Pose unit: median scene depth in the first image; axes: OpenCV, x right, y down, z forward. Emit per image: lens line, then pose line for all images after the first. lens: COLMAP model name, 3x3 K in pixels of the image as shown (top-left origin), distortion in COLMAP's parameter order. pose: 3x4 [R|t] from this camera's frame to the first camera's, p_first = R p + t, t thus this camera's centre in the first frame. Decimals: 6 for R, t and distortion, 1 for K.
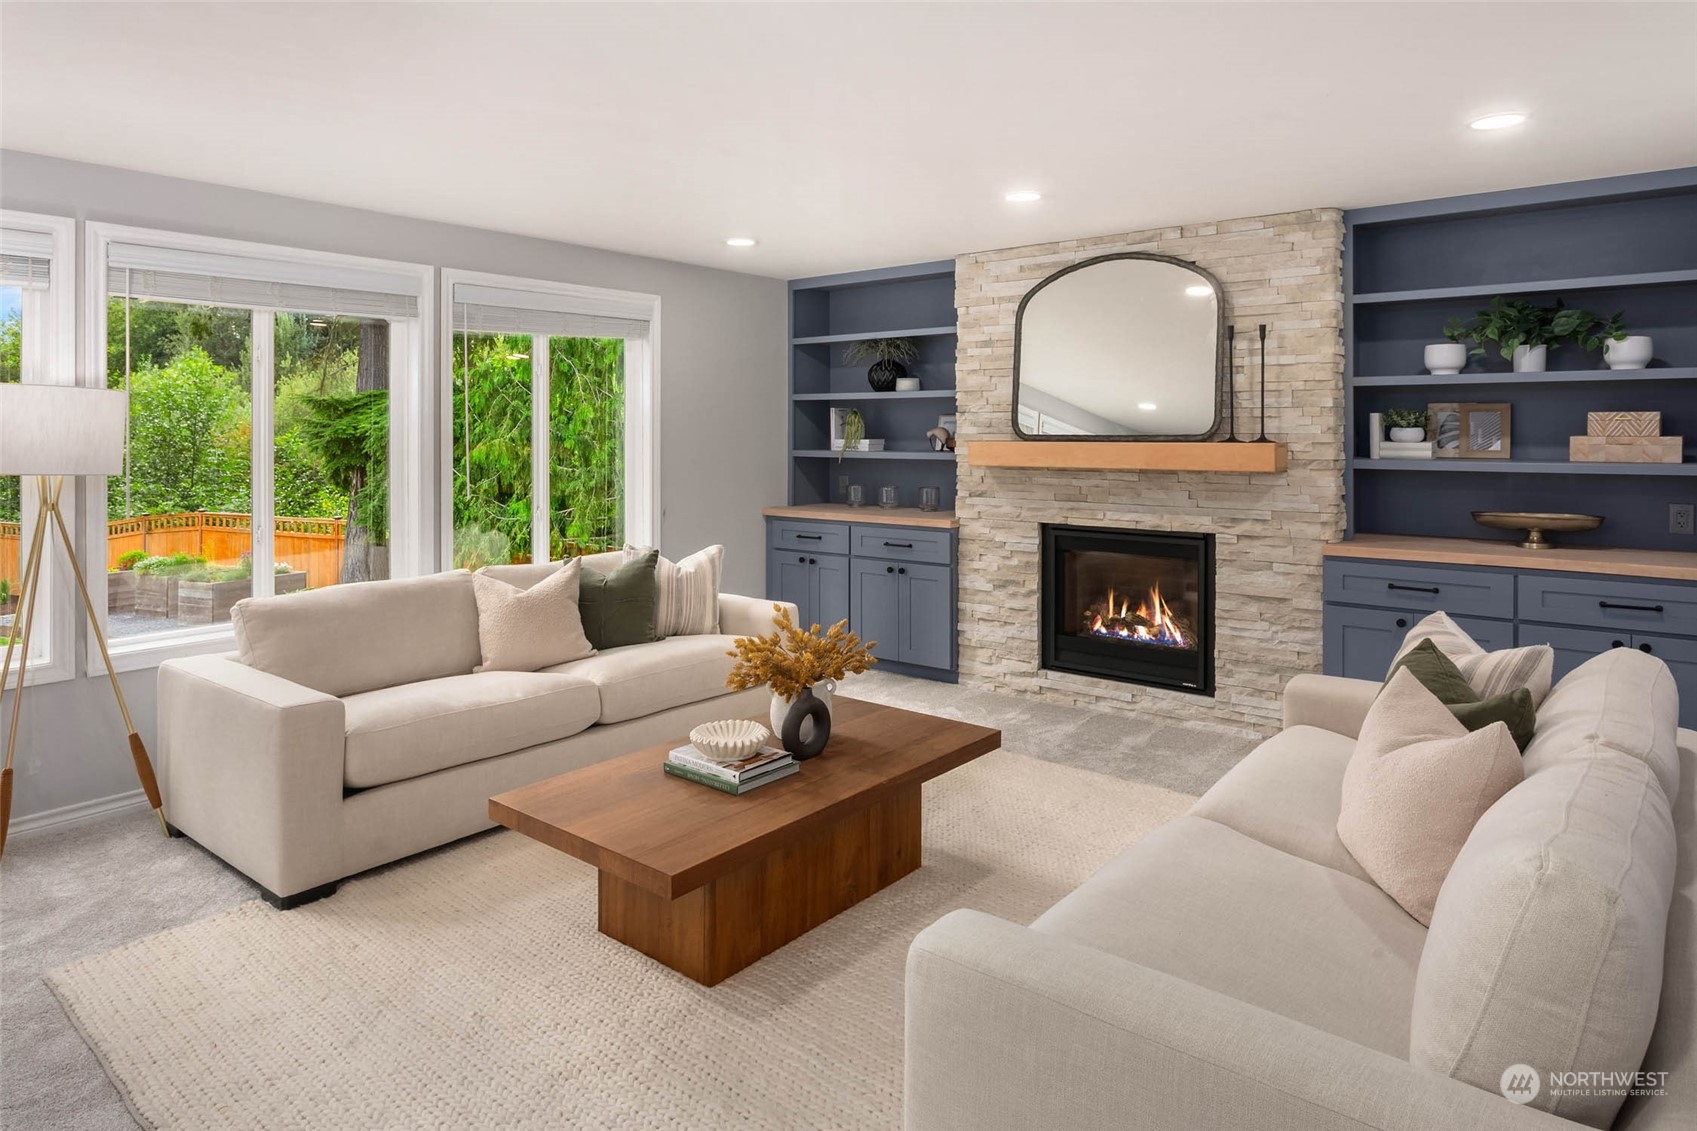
lens RADIAL K [[962.5, 0, 848.1], [0, 962.5, 550.9], [0, 0, 1]] dist [-0.006896, 0.004958]
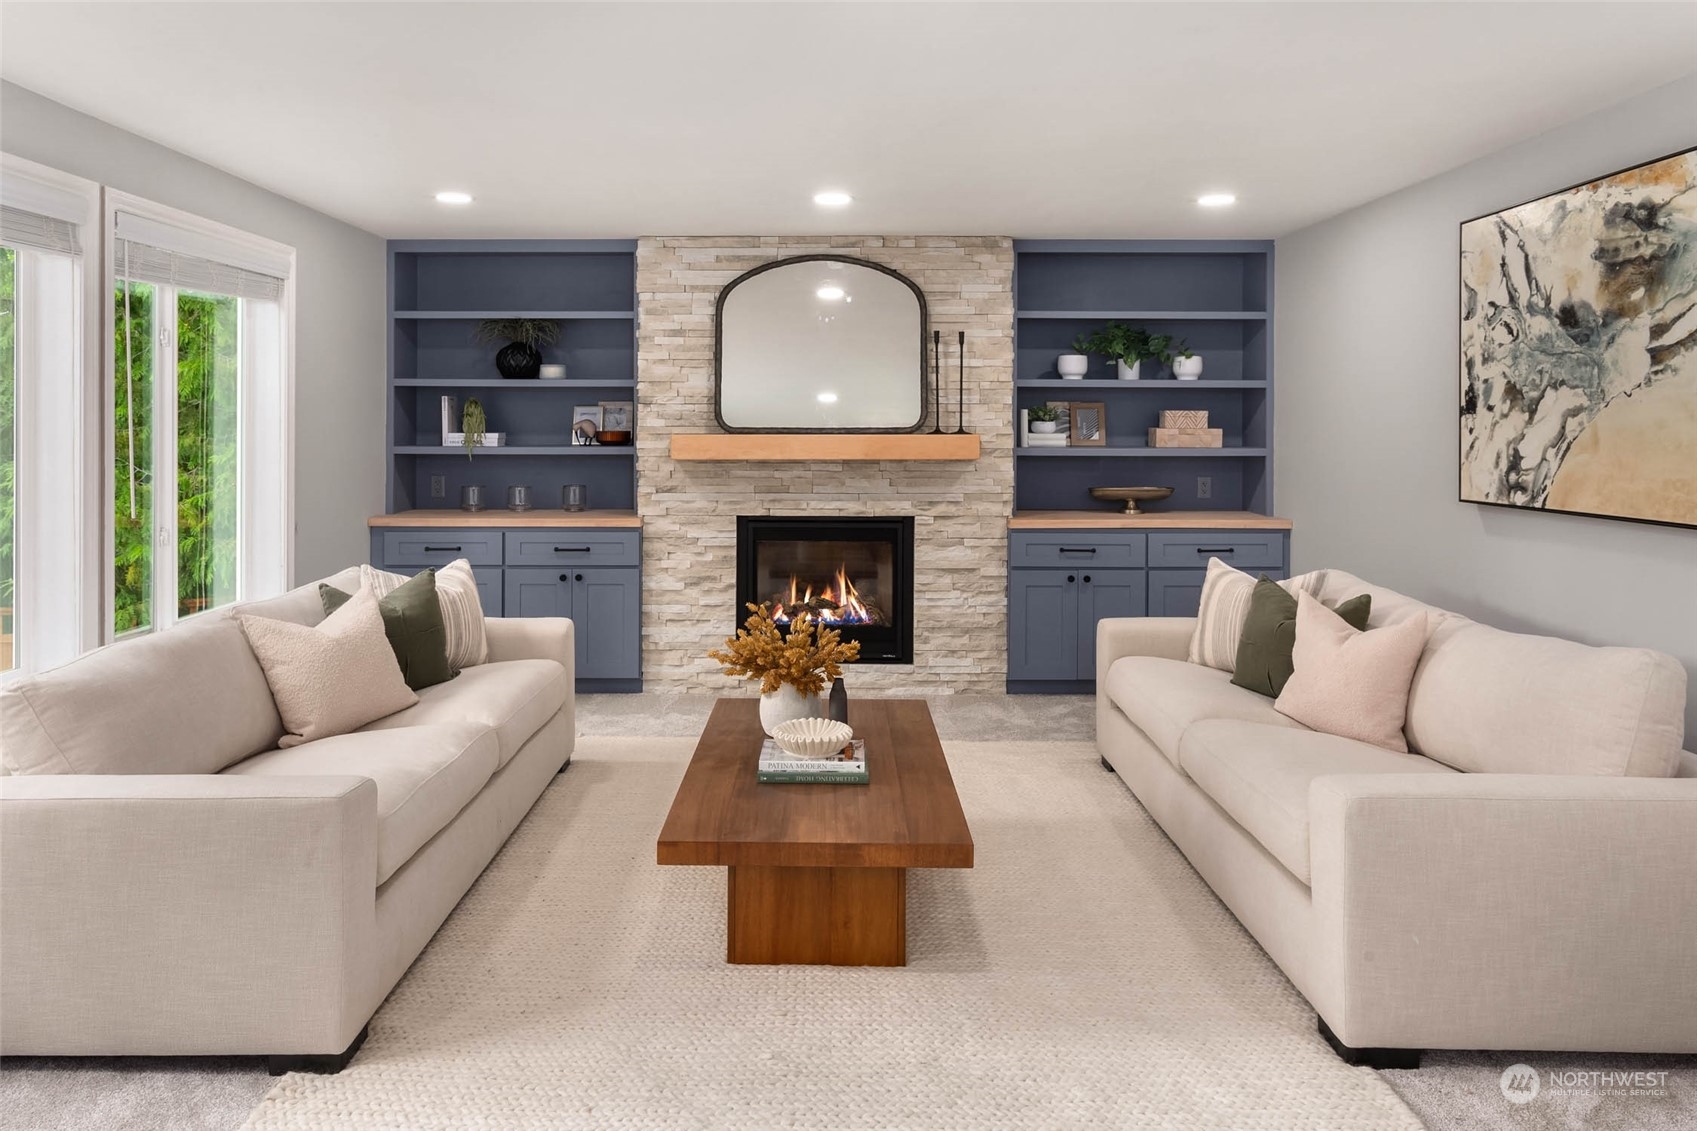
lens RADIAL K [[1048.2, 0, 850.4], [0, 1048.2, 571.7], [0, 0, 1]] dist [0.002361, 0.004176]
pose [[0.802777, -0.080934, 0.590761, -0.388399], [0.071775, 0.996658, 0.039008, -0.006304], [-0.591944, 0.011087, 0.805903, 0.060875]]
